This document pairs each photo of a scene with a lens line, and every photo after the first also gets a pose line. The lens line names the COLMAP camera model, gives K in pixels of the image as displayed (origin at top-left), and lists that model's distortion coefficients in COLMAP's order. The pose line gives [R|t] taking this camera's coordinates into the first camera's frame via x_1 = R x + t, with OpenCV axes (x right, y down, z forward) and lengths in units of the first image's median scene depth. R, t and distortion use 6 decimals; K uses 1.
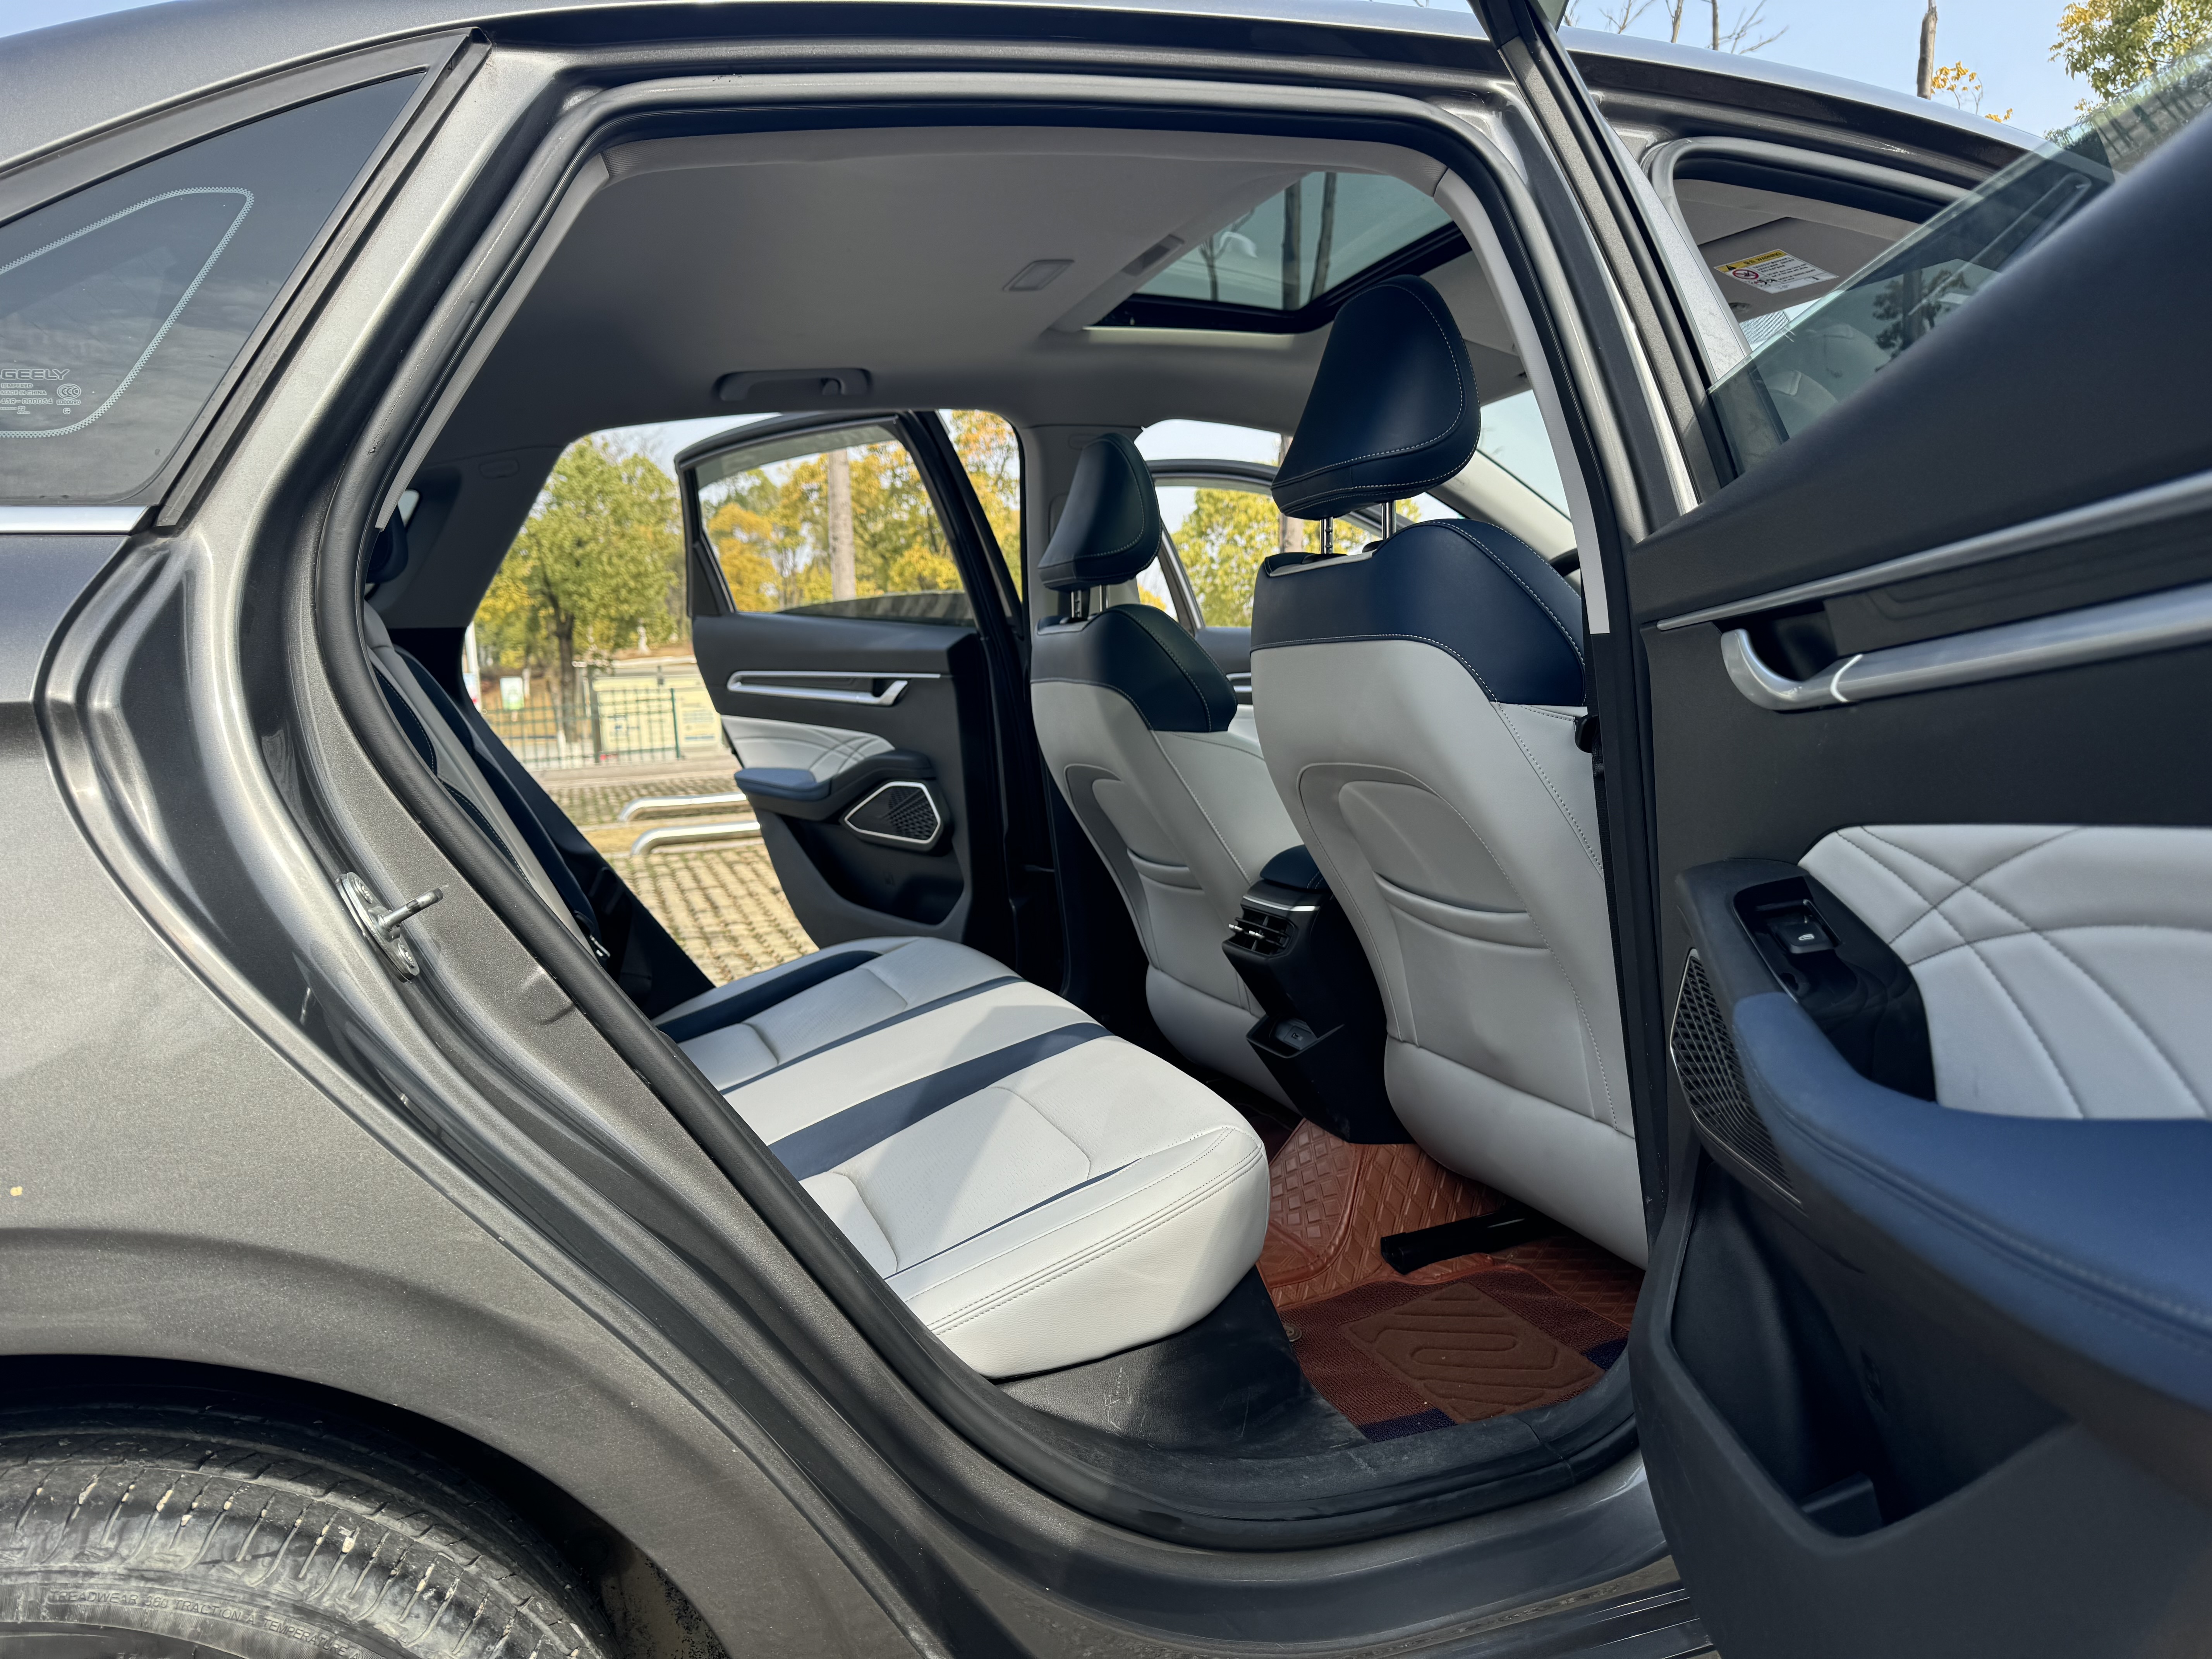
lens RADIAL K [[1537.3, 0, 1096.8], [0, 1537.3, 826.1], [0, 0, 1]] dist [-0.004511, -0.002796]
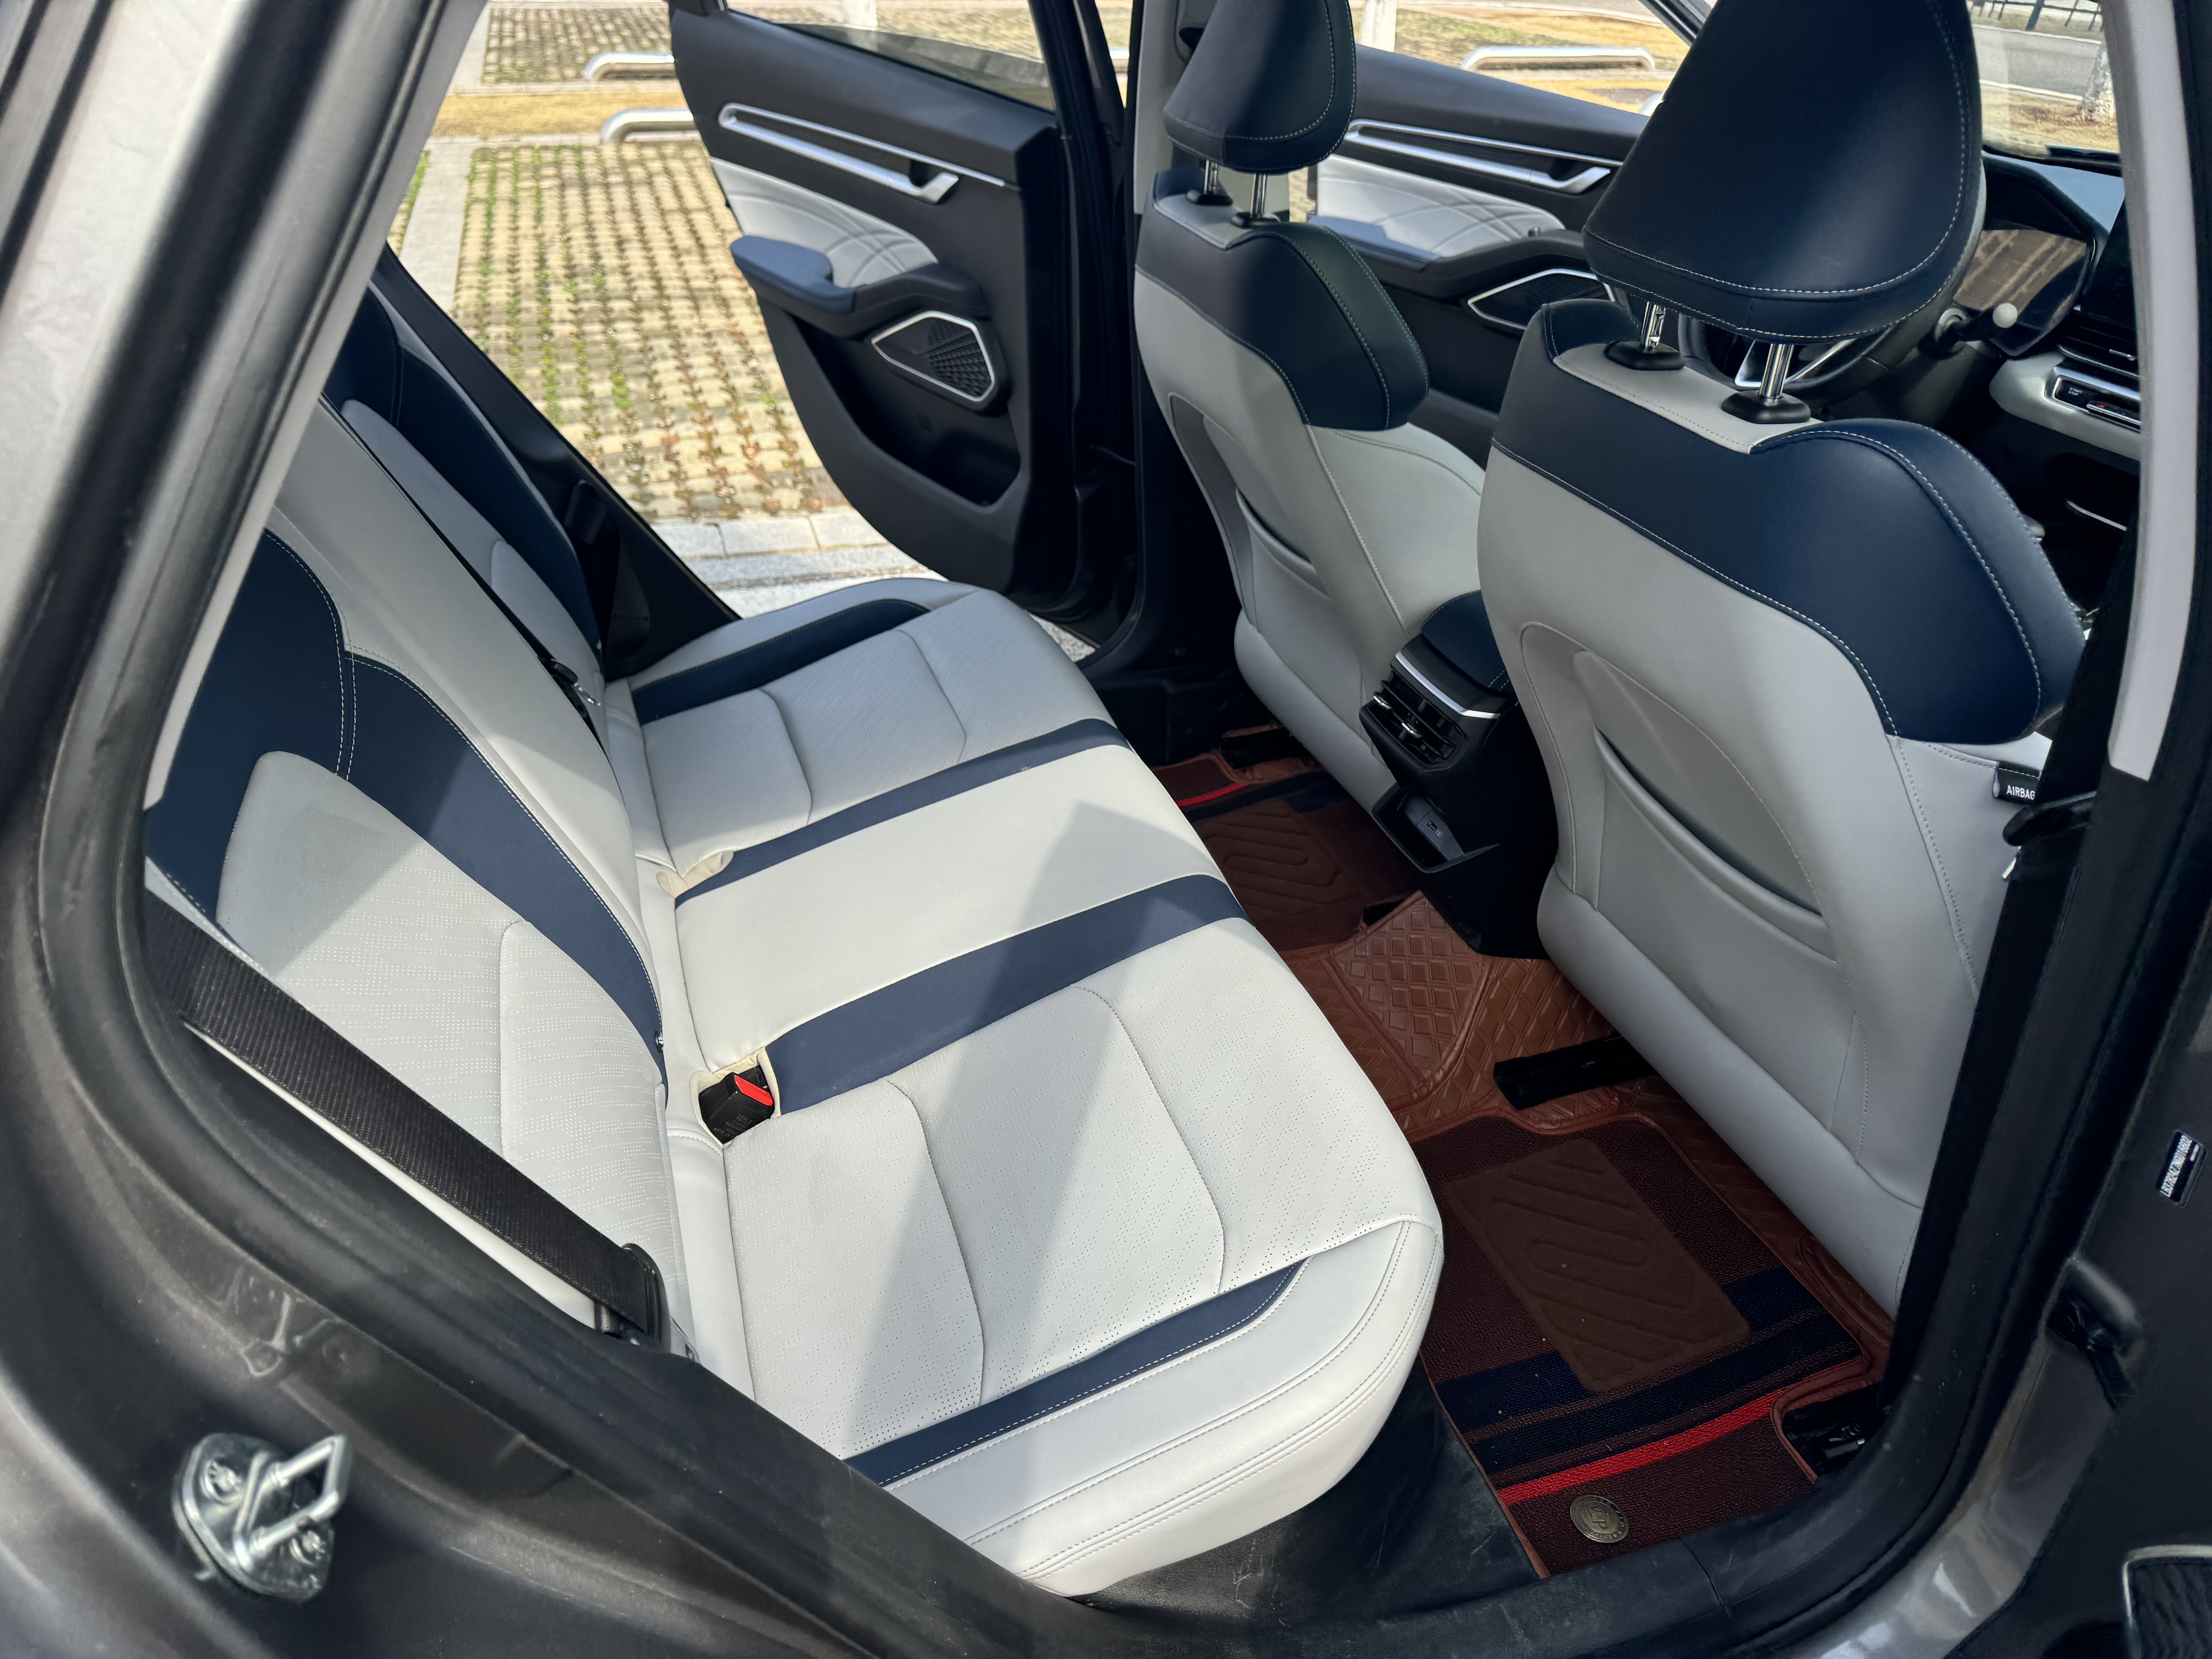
lens RADIAL K [[1537.3, 0, 1096.8], [0, 1537.3, 826.1], [0, 0, 1]] dist [-0.004511, -0.002796]
pose [[0.997048, 0.073125, 0.023417, -0.056762], [-0.075942, 0.894111, 0.441359, -0.171603], [0.011337, -0.441834, 0.897025, 0.199782]]
